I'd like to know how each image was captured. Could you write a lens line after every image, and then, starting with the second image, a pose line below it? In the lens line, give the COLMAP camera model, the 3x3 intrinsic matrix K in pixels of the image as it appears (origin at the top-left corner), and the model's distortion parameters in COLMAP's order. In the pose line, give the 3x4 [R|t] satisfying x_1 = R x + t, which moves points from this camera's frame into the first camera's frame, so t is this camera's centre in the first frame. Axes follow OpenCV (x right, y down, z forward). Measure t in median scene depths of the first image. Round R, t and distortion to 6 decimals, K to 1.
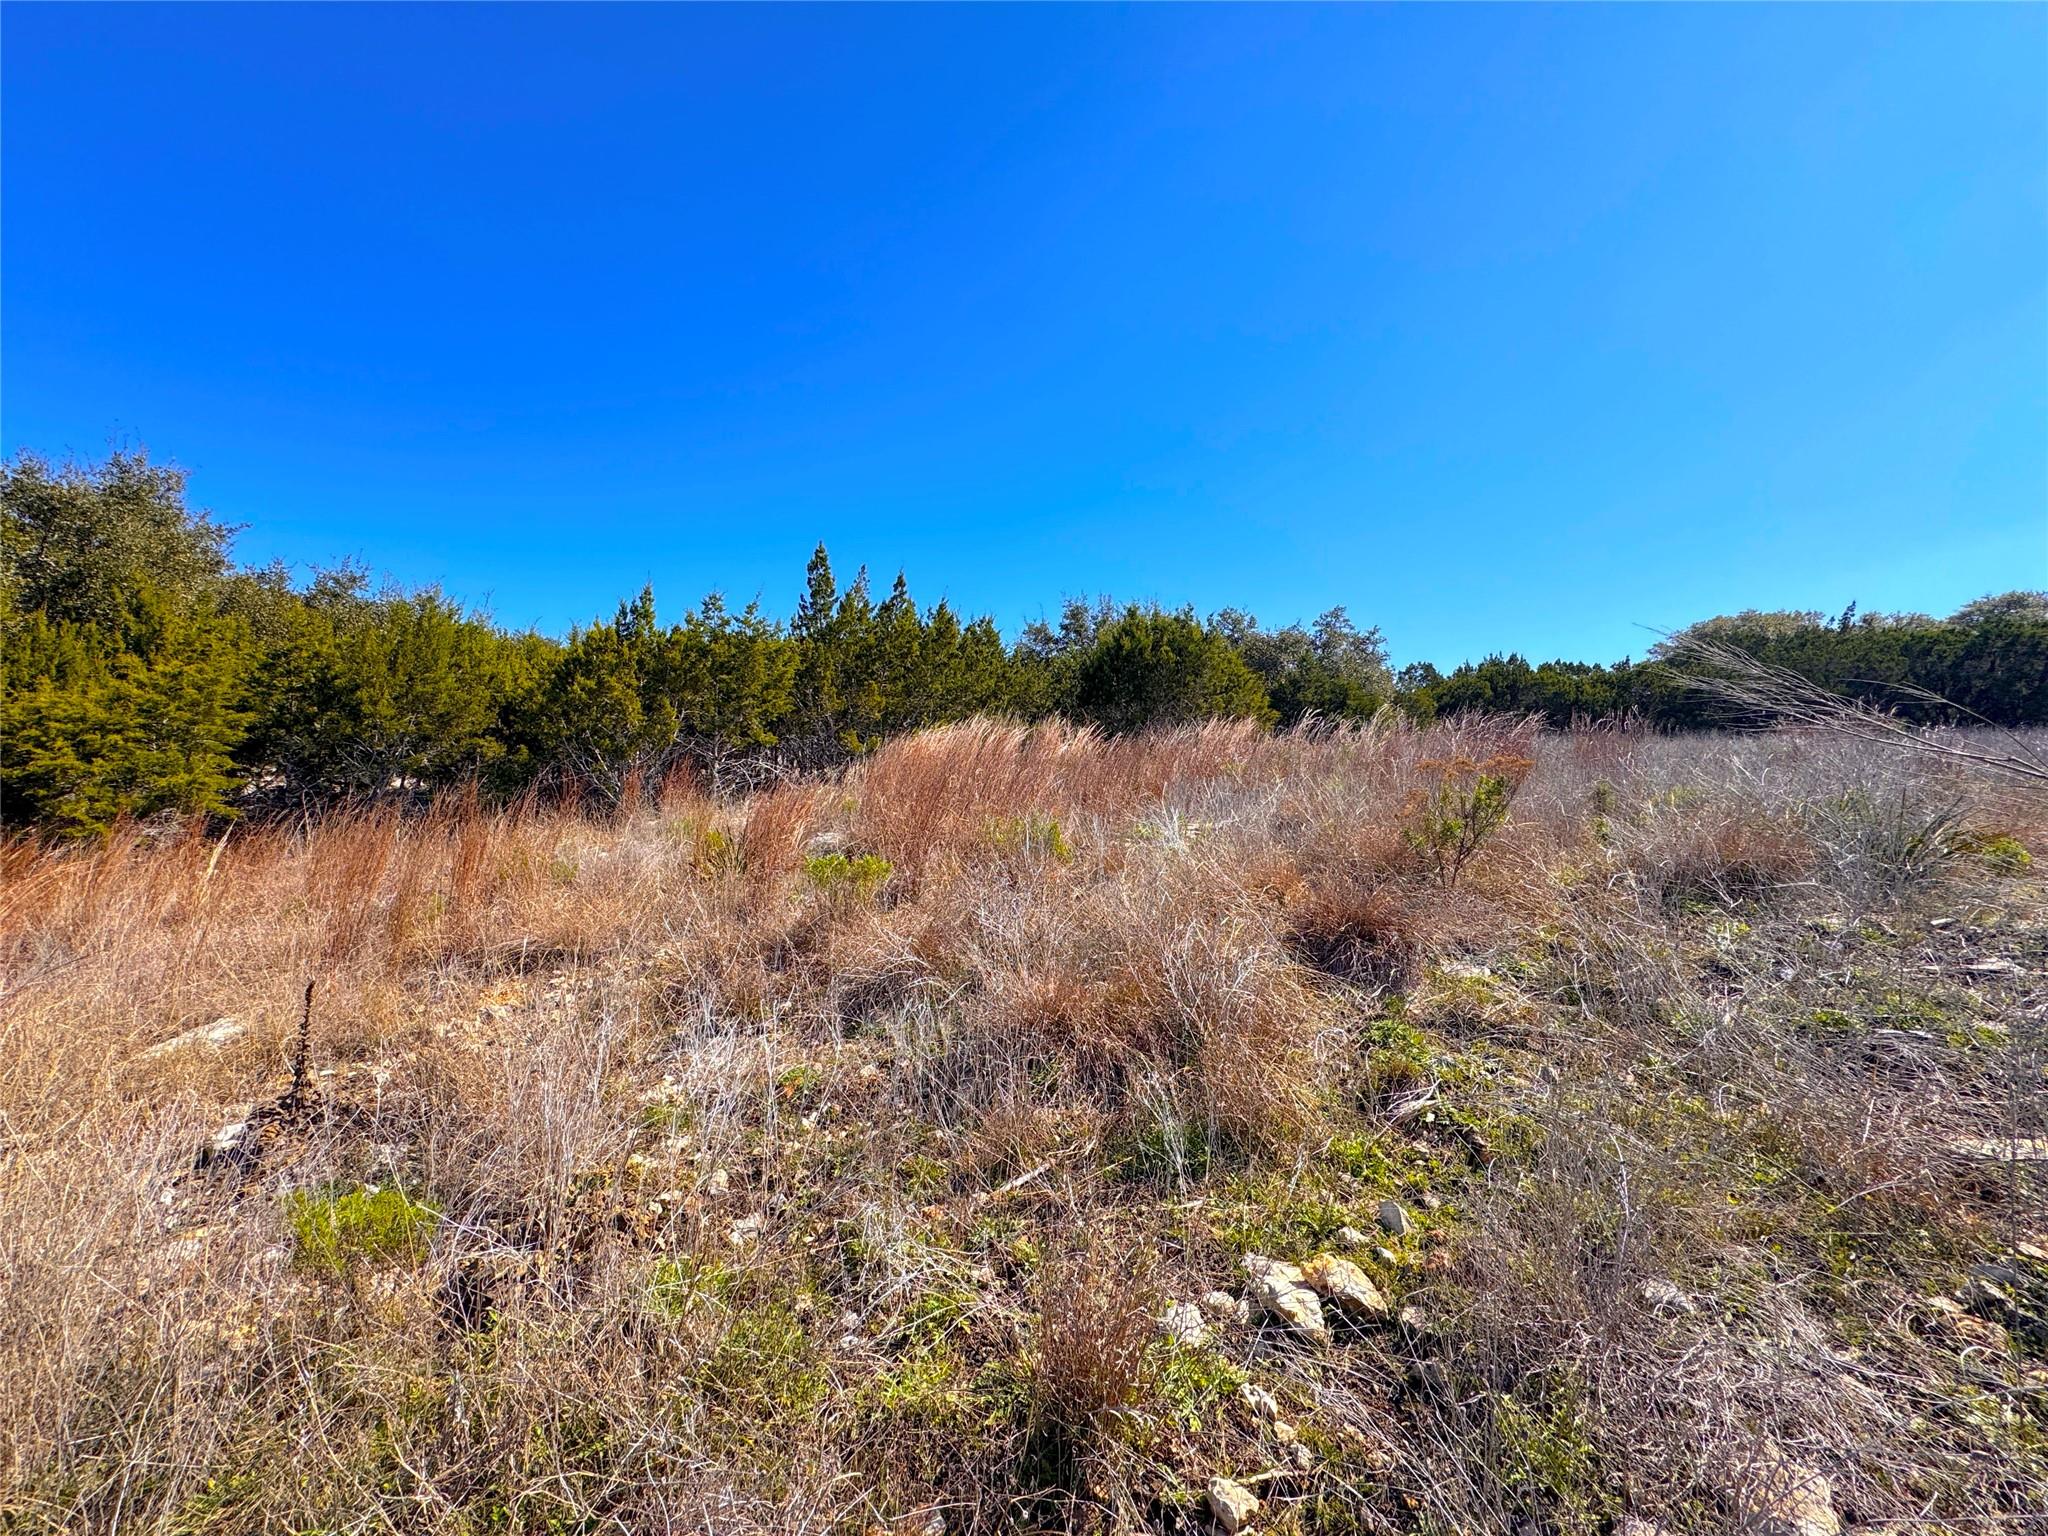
lens RADIAL K [[814.3, 0, 1018.5], [0, 814.3, 771.4], [0, 0, 1]] dist [-0.000415, 0.000263]
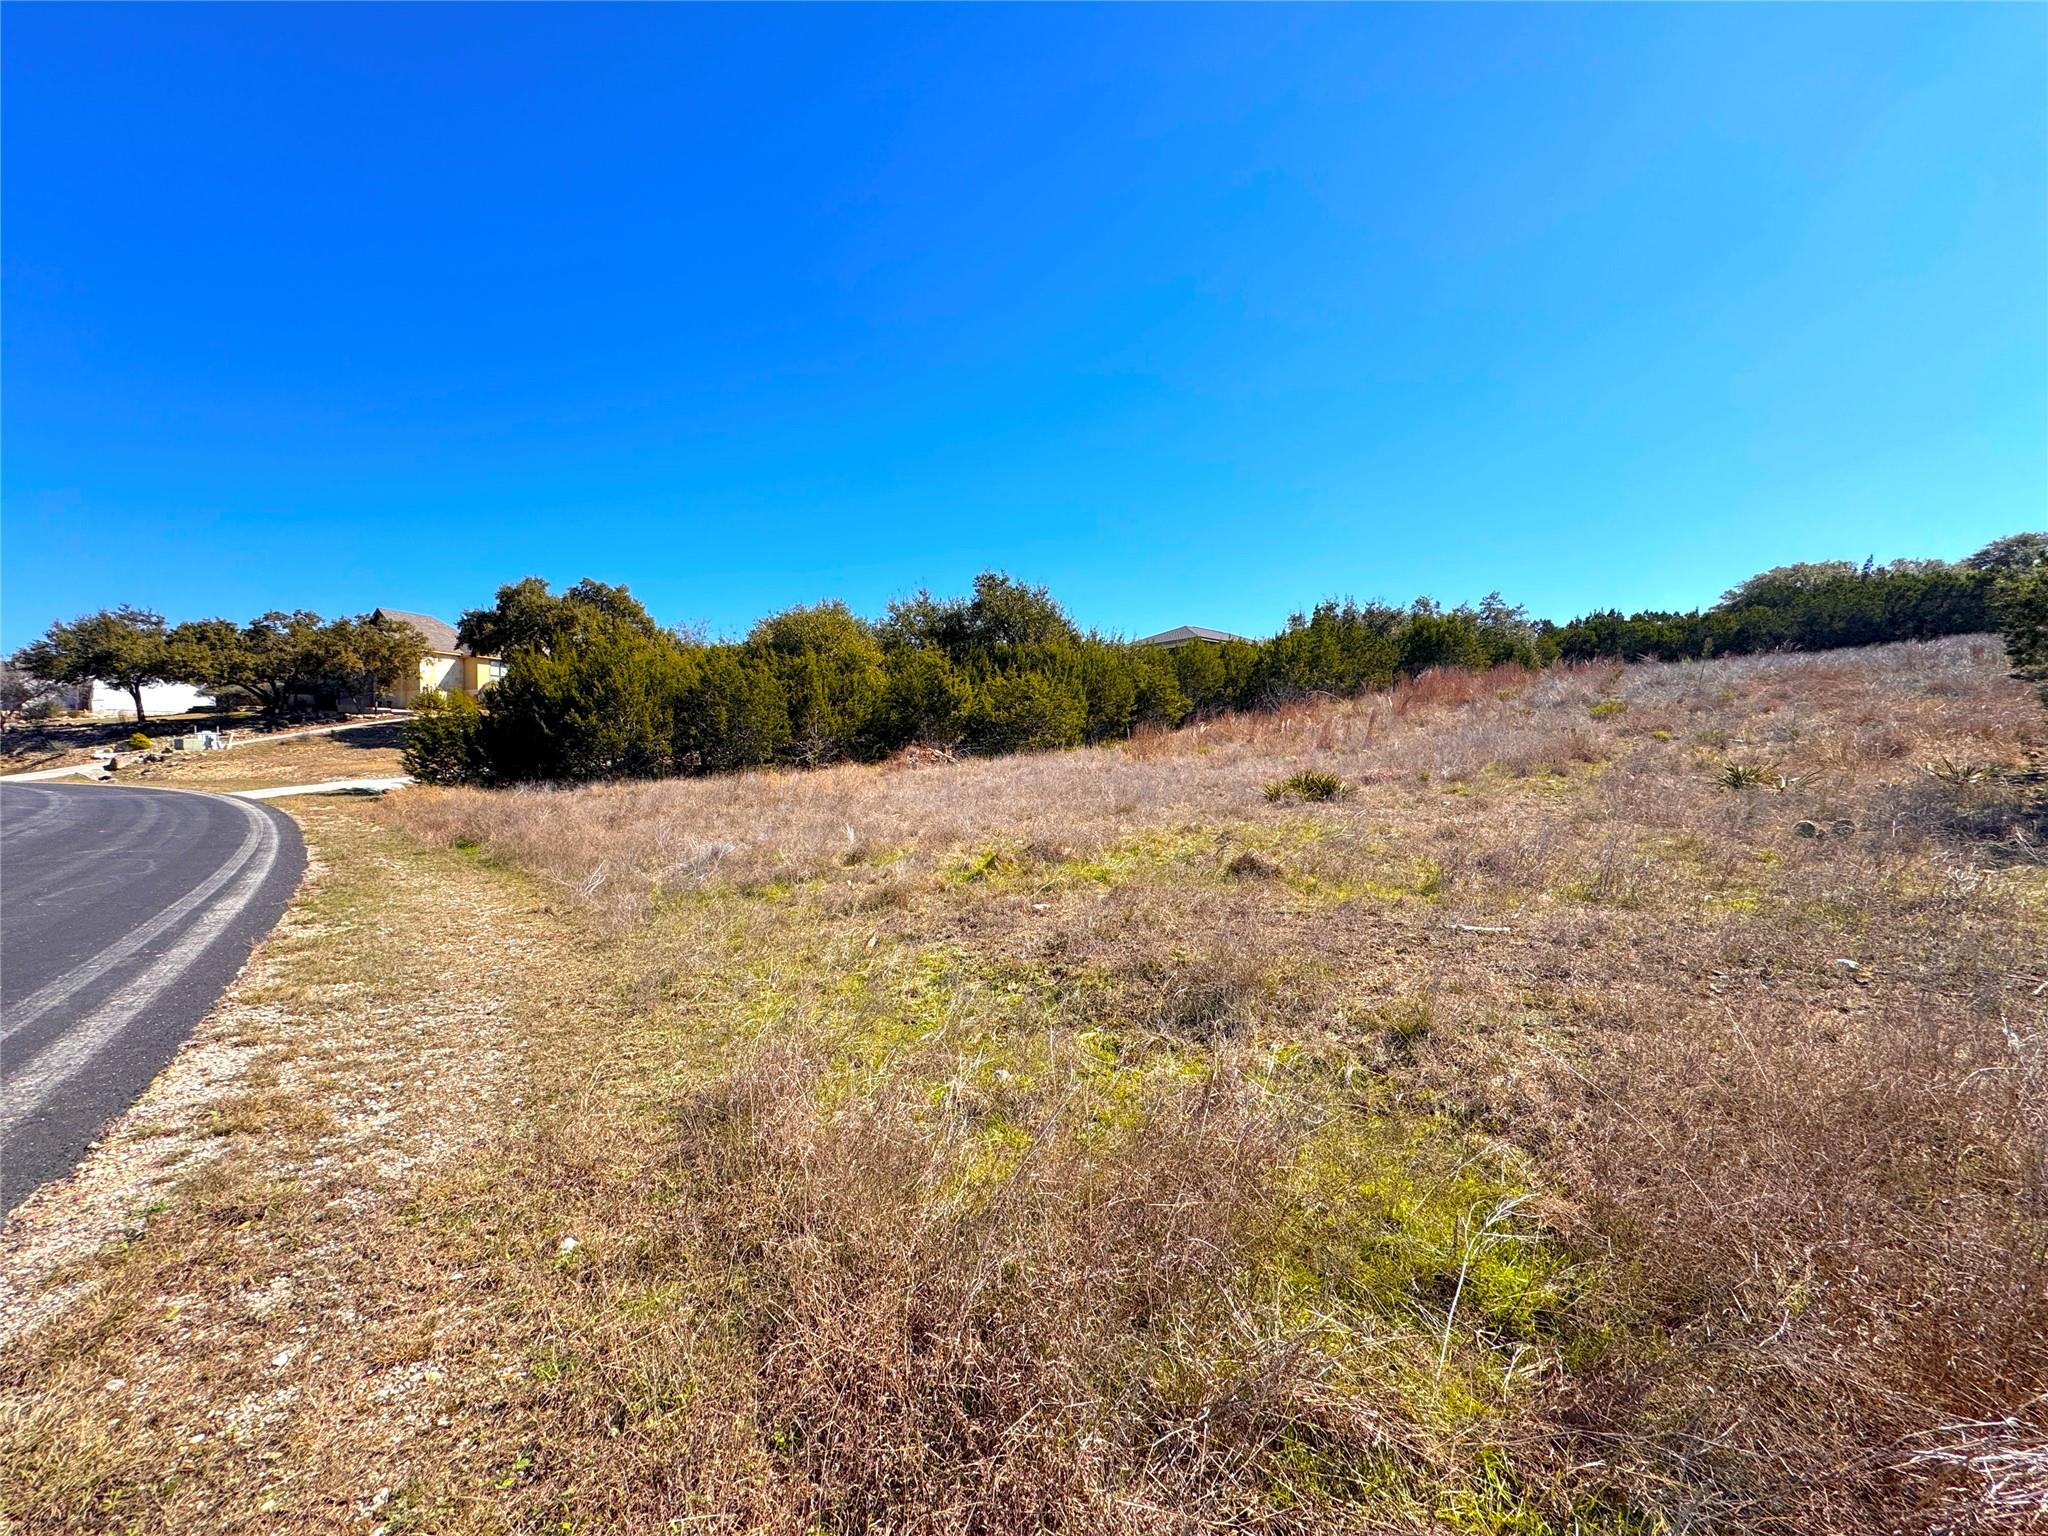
lens RADIAL K [[814.3, 0, 1029.5], [0, 814.3, 752.0], [0, 0, 1]] dist [-0.000415, 0.000263]
pose [[0.995928, -0.047917, -0.076370, -0.286218], [0.049374, 0.998631, 0.017302, 0.025750], [0.075436, -0.021002, 0.996929, -0.463377]]
